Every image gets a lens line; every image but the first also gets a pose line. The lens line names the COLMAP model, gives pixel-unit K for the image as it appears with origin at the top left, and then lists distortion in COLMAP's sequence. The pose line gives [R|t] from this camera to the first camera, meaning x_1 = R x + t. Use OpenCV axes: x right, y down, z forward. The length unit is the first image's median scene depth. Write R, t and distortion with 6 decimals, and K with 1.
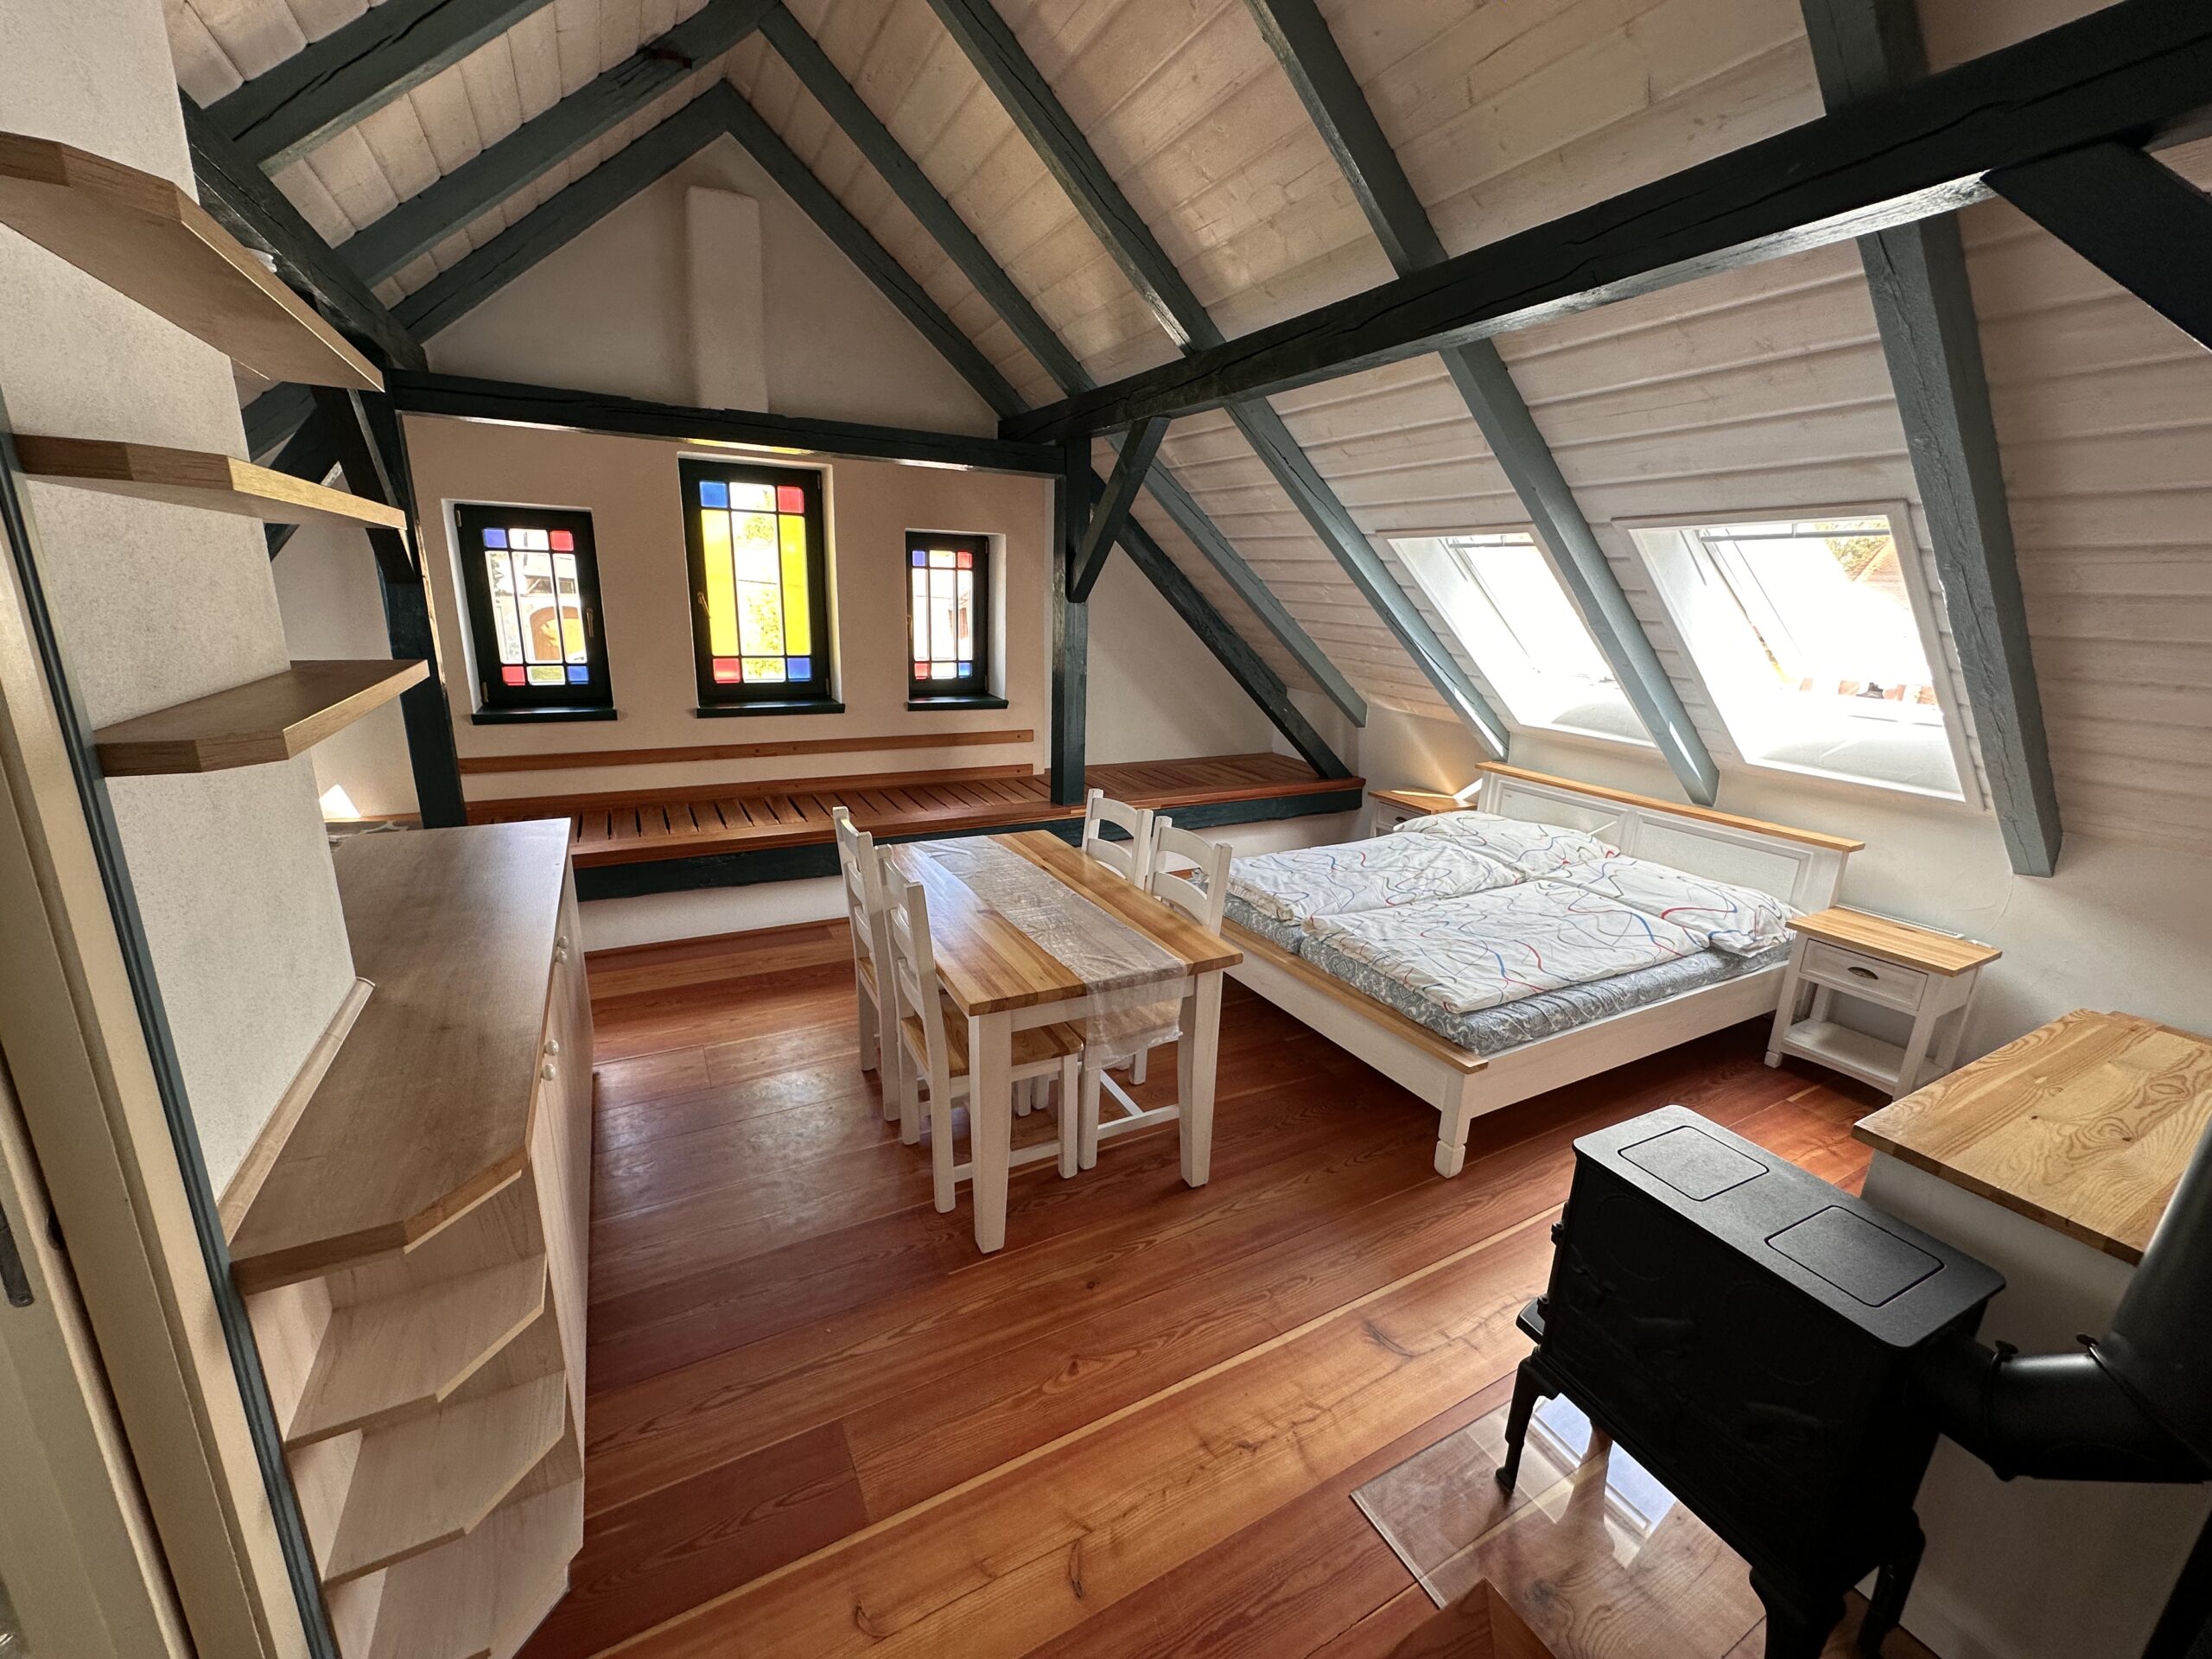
lens RADIAL K [[882.1, 0, 1104.0], [0, 882.1, 832.4], [0, 0, 1]] dist [0.000832, -0.000989]
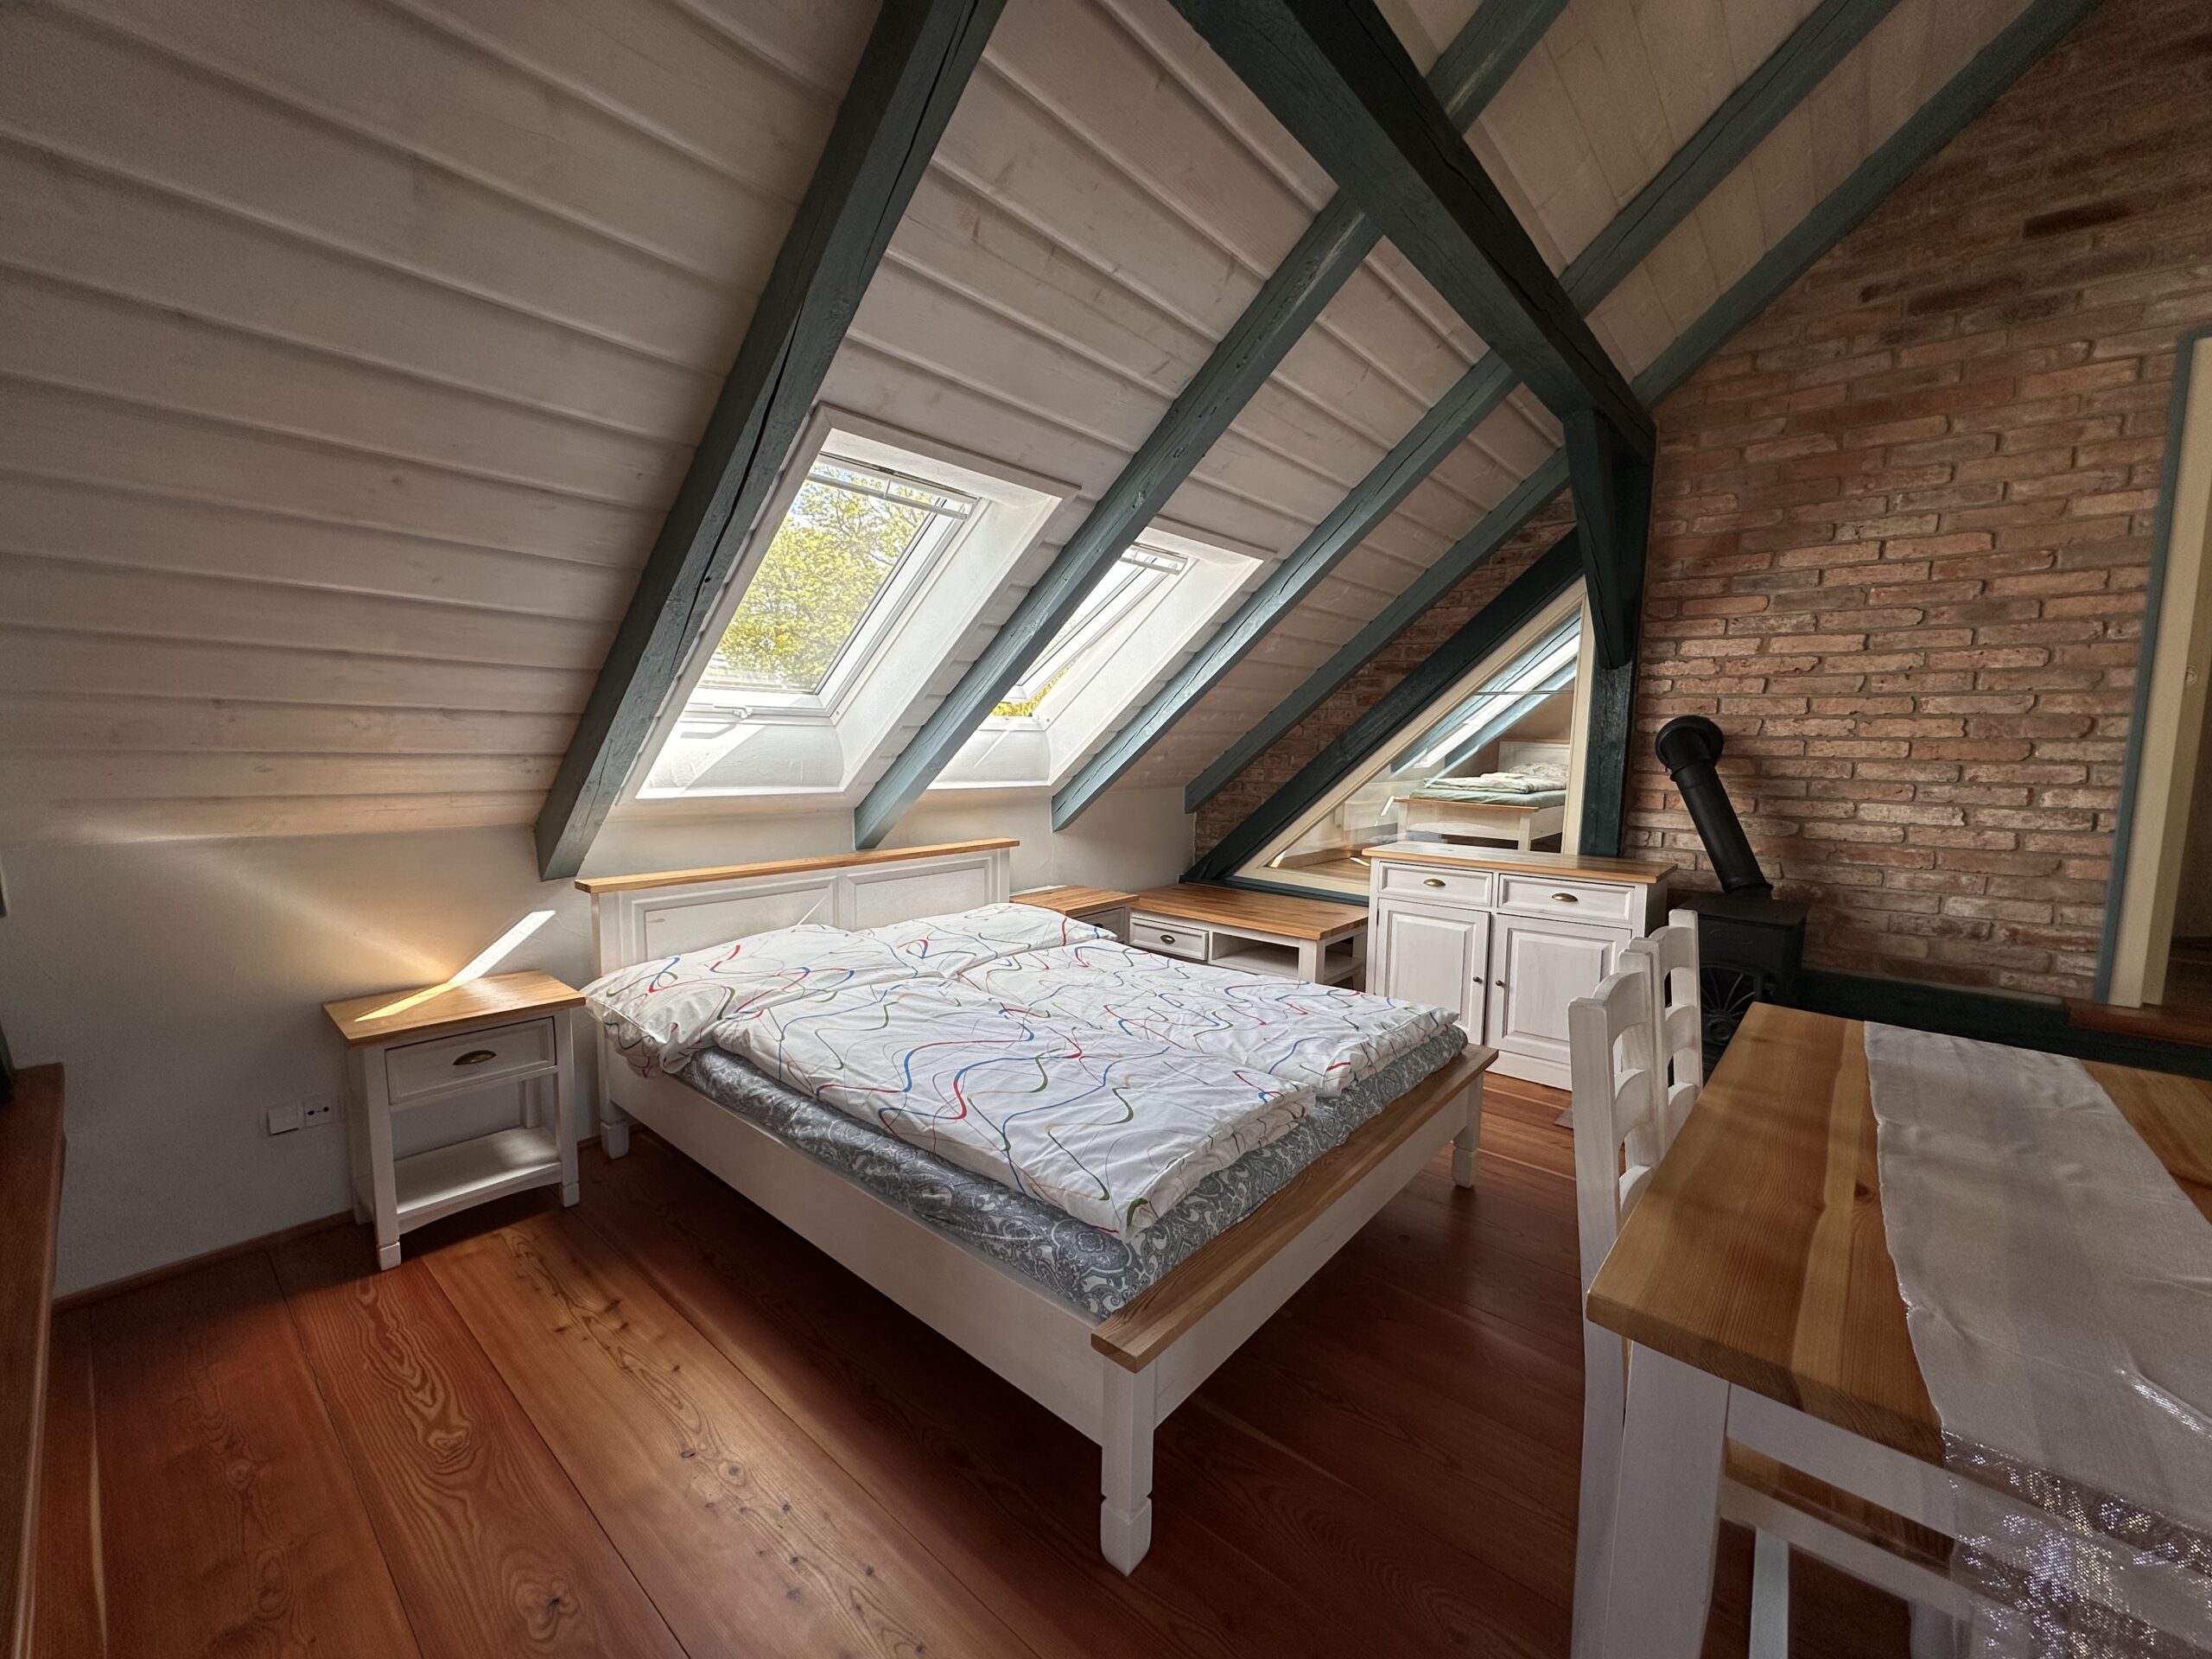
lens RADIAL K [[882.1, 0, 1102.8], [0, 882.1, 826.3], [0, 0, 1]] dist [0.000832, -0.000989]
pose [[-0.357530, -0.138848, 0.923522, -0.257037], [0.216152, 0.949732, 0.226469, -0.240326], [-0.908543, 0.280591, -0.309545, 1.267912]]
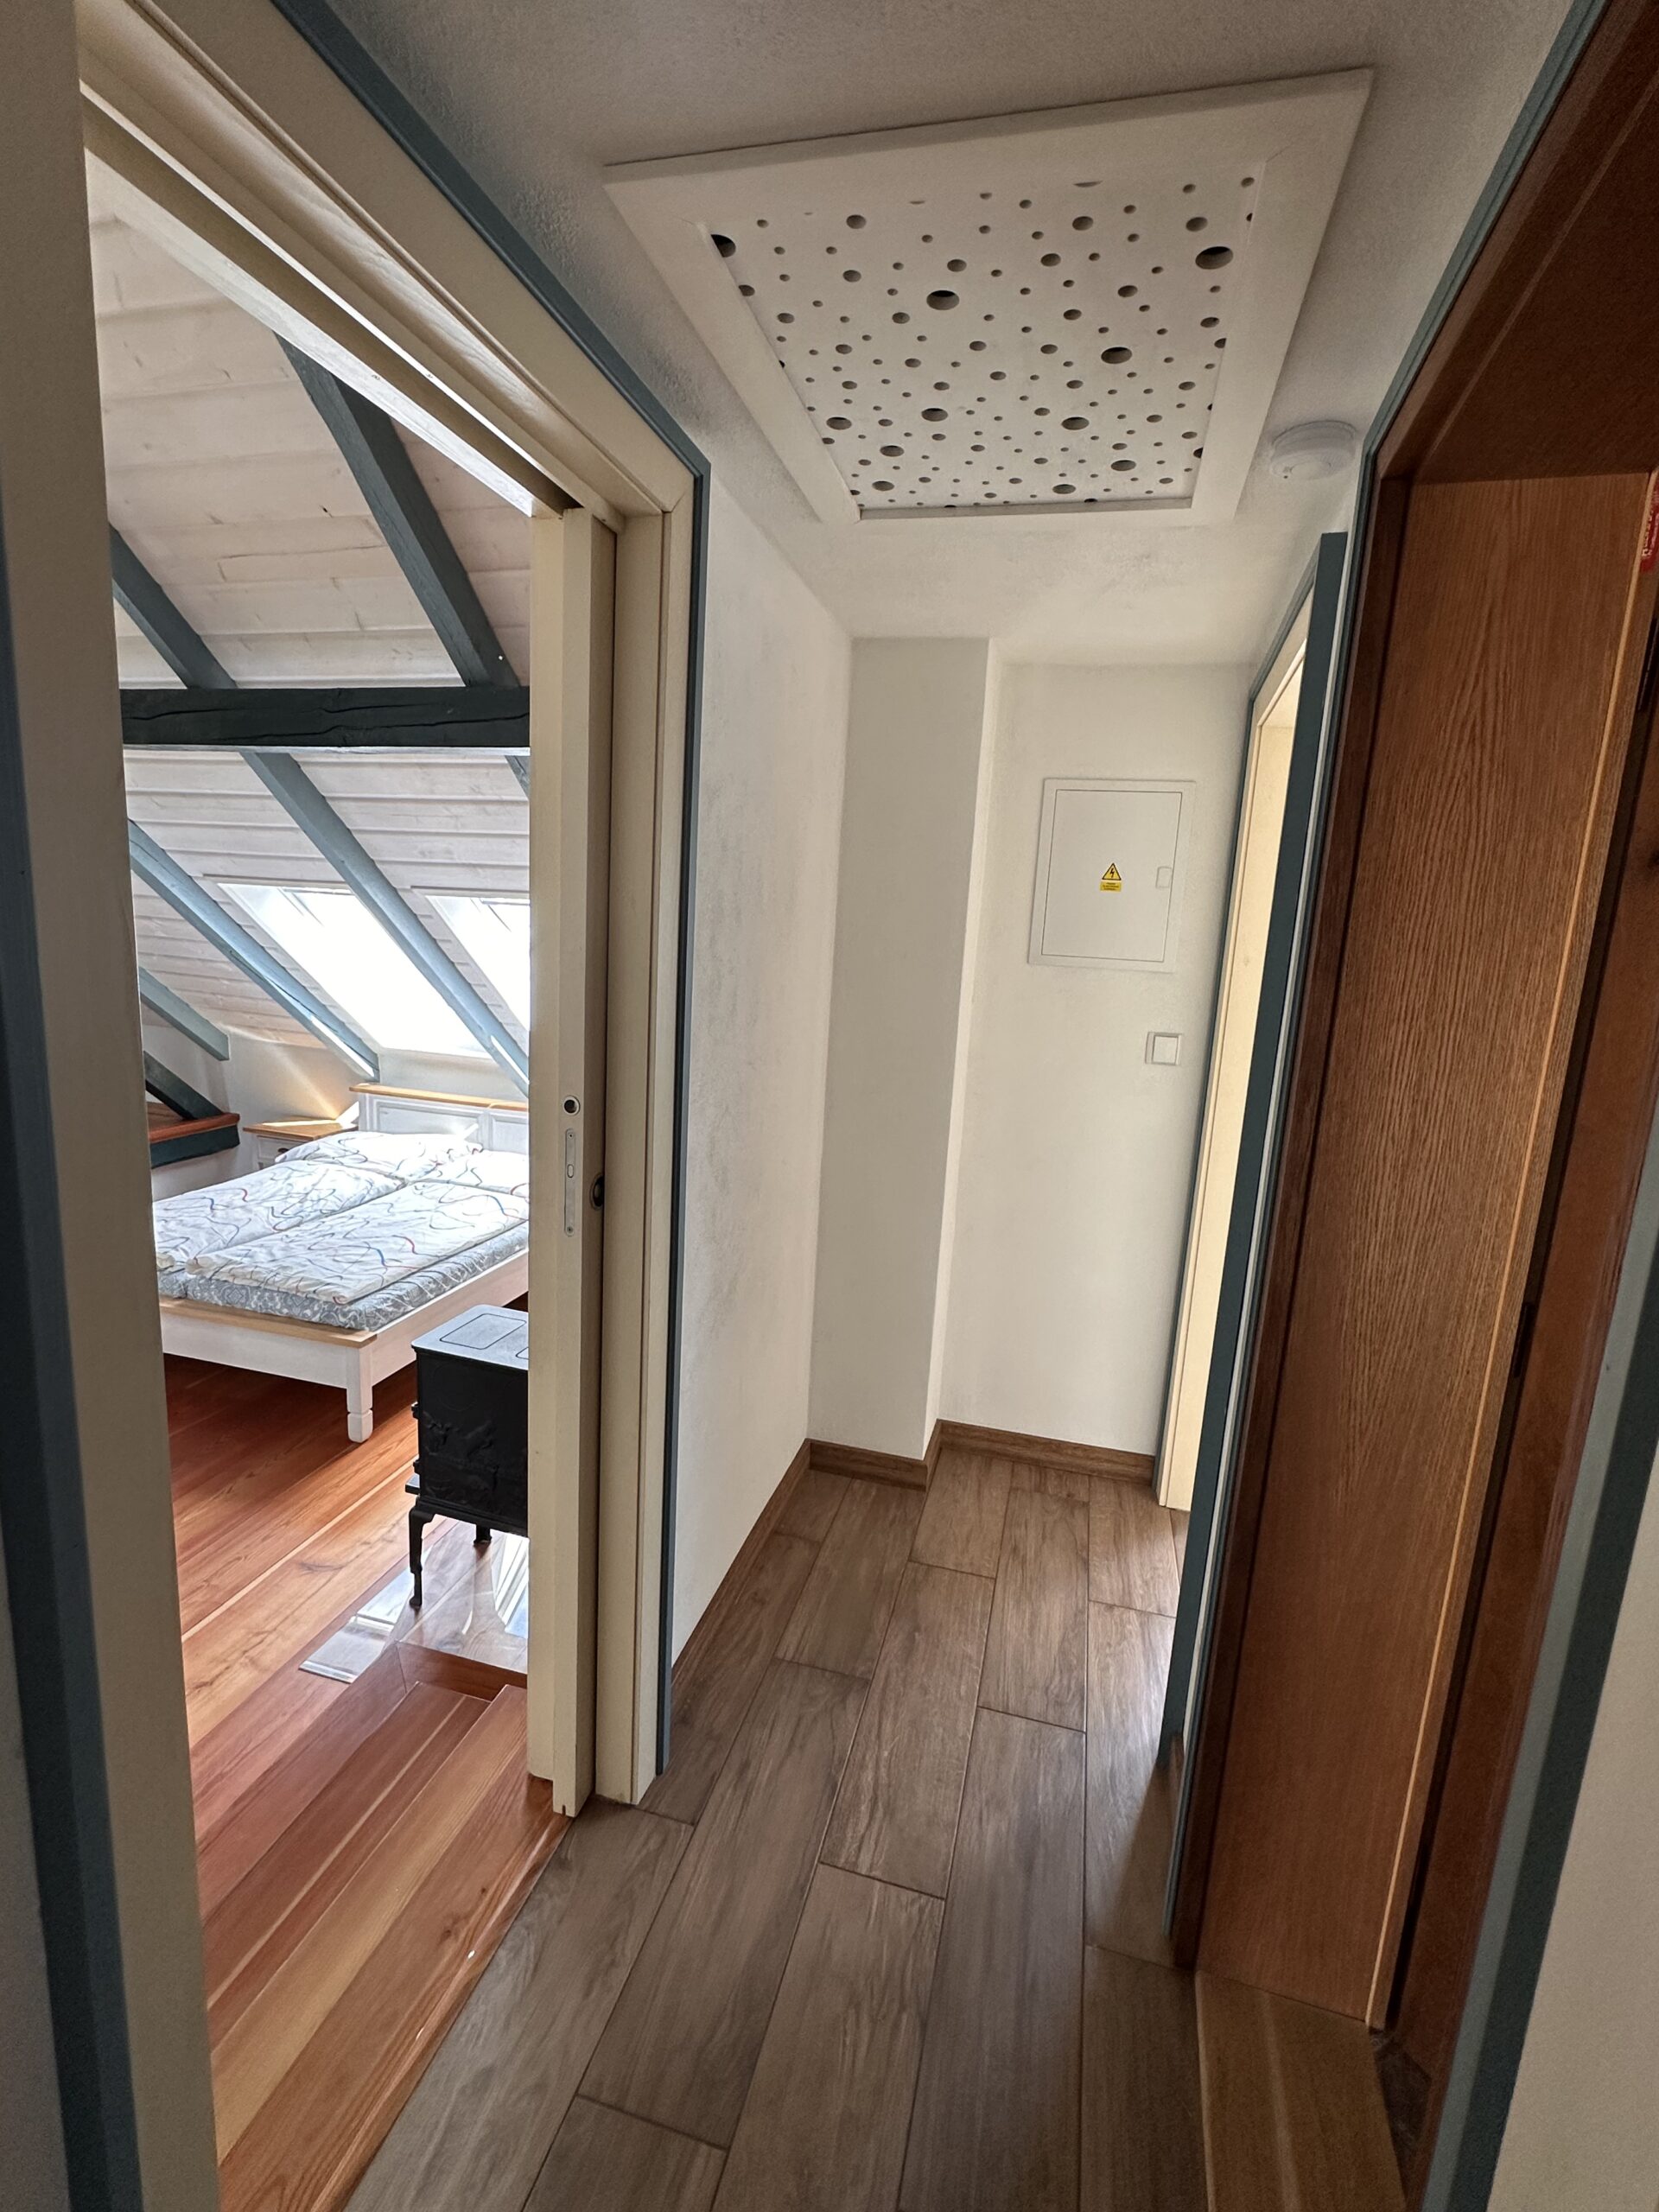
lens RADIAL K [[1004.3, 0, 830.1], [0, 1004.3, 1103.8], [0, 0, 1]] dist [-0.009645, -0.001057]
pose [[0.682594, -0.123924, 0.720214, -0.073168], [0.158580, 0.987152, 0.019558, 0.013979], [-0.713384, 0.100862, 0.693477, -0.339468]]
